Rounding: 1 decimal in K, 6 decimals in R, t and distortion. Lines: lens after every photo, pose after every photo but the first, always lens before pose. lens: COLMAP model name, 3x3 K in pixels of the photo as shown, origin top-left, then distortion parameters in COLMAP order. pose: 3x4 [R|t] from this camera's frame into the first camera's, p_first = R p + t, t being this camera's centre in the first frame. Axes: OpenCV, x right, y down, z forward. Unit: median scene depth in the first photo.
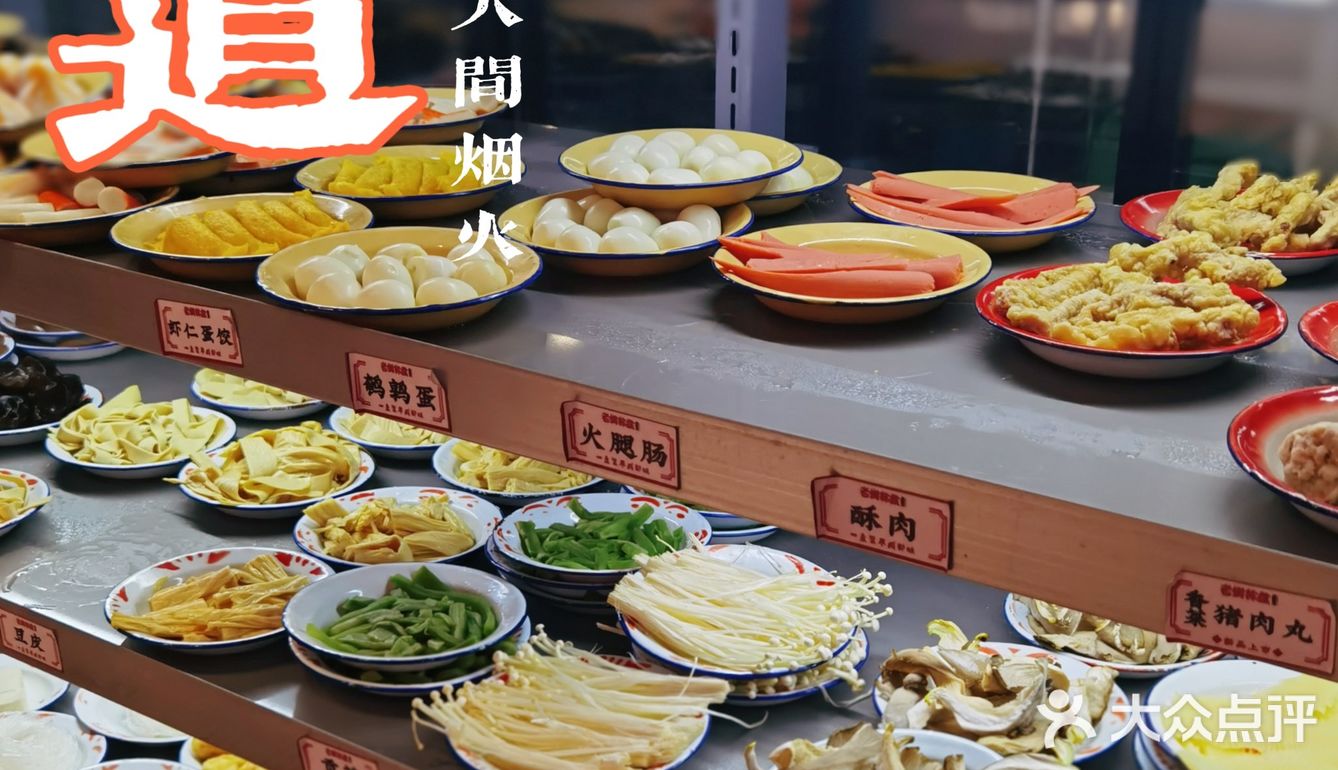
lens RADIAL K [[1474.5, 0, 669.0], [0, 1474.5, 385.0], [0, 0, 1]] dist [-0.194814, 0.536270]
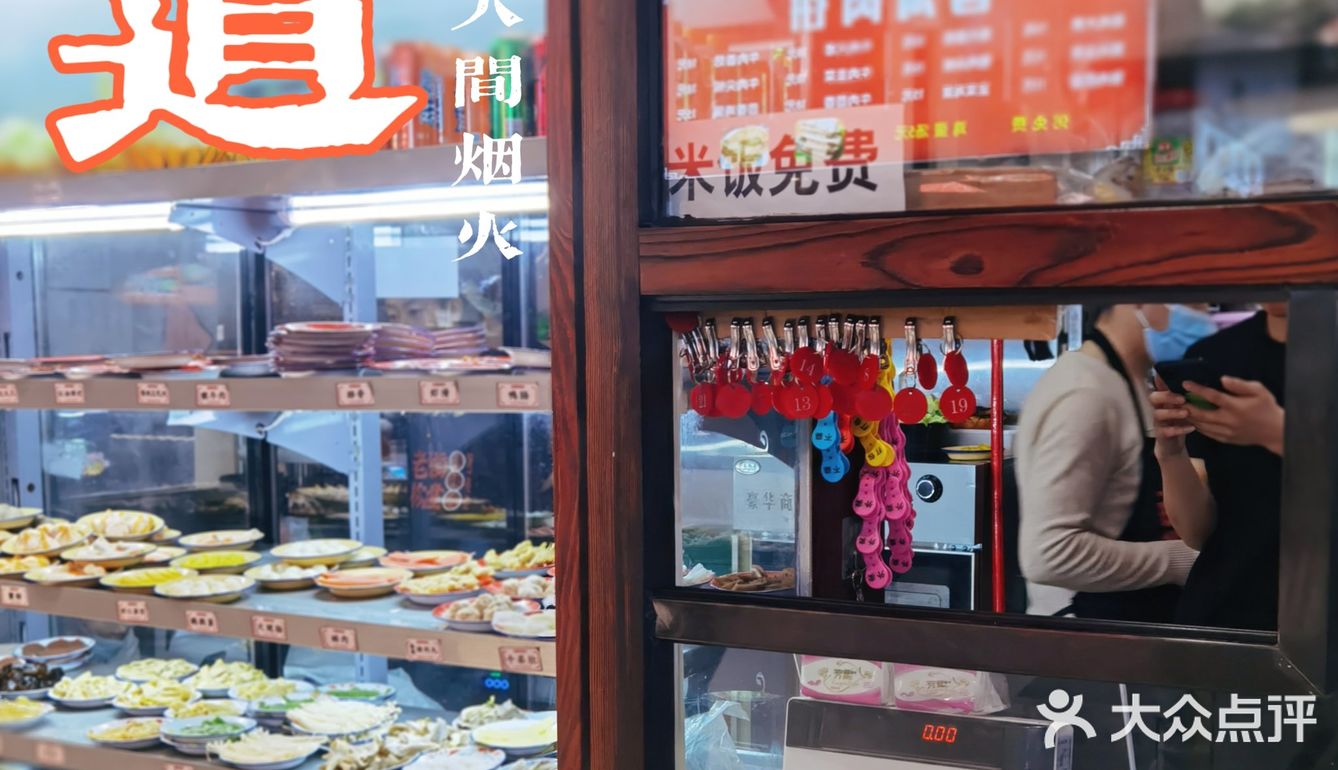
lens RADIAL K [[1474.5, 0, 669.0], [0, 1474.5, 385.0], [0, 0, 1]] dist [-0.194814, 0.536270]
pose [[0.995507, -0.040303, 0.085686, 0.443880], [0.064556, 0.950875, -0.302770, 0.418879], [-0.069274, 0.306941, 0.949204, -1.699829]]
